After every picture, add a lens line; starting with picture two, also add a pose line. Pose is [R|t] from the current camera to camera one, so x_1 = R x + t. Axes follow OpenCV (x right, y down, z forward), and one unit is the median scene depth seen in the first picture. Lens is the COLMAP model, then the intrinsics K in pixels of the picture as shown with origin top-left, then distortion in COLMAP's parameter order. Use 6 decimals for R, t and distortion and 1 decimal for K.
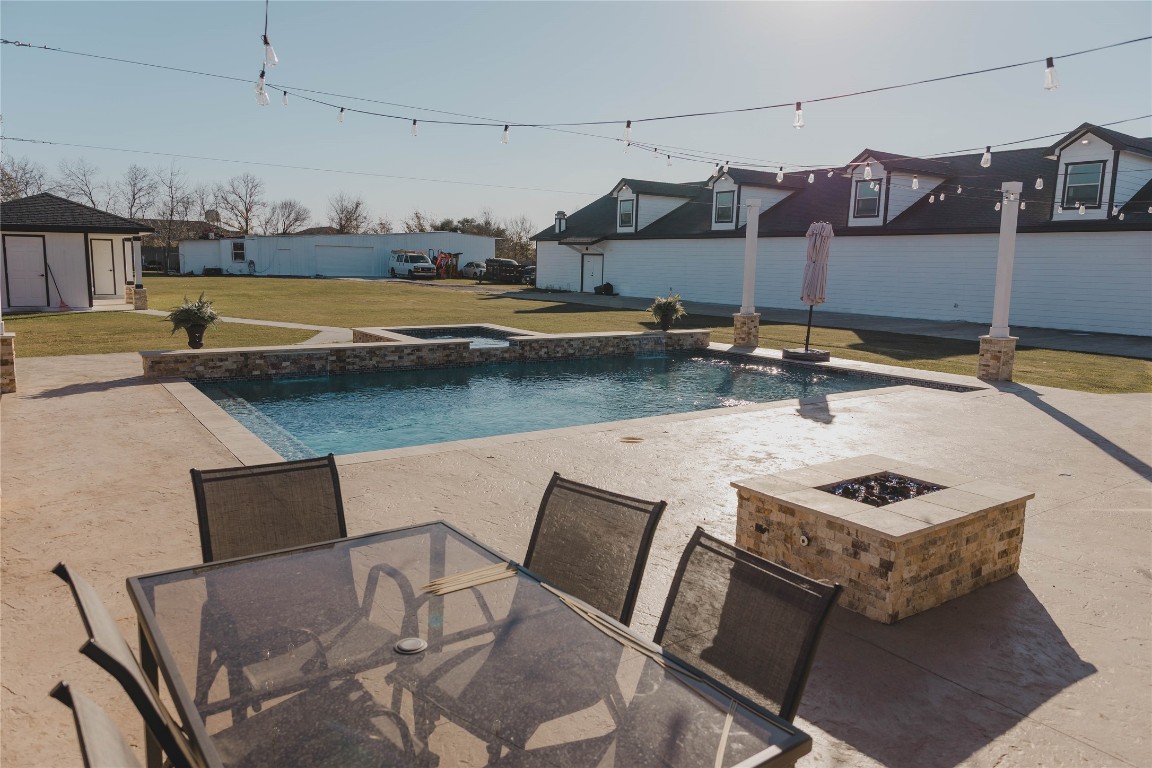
lens RADIAL K [[789.4, 0, 576.0], [0, 789.4, 384.0], [0, 0, 1]] dist [0.001292, -0.002282]
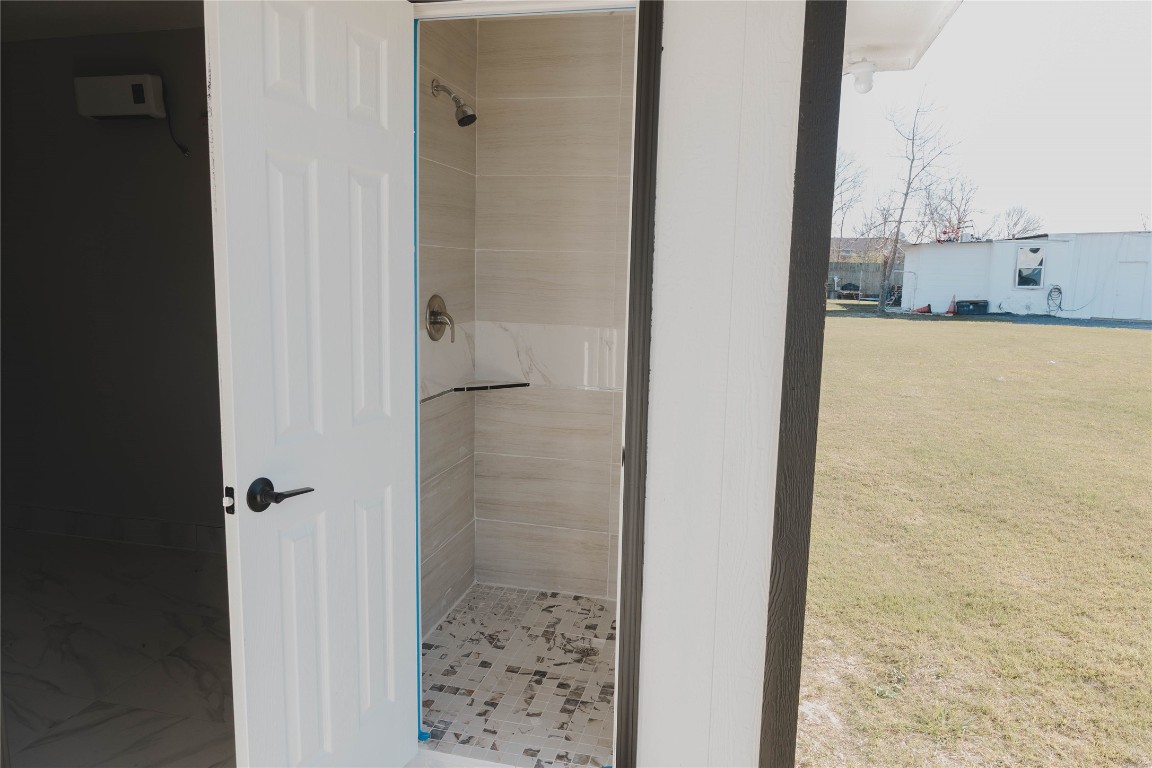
lens RADIAL K [[789.4, 0, 576.0], [0, 789.4, 384.0], [0, 0, 1]] dist [0.001292, -0.002282]
pose [[0.695116, 0.093808, -0.712751, -0.271064], [-0.113914, 0.993297, 0.019636, -0.076568], [0.709815, 0.067543, 0.701143, 0.477394]]
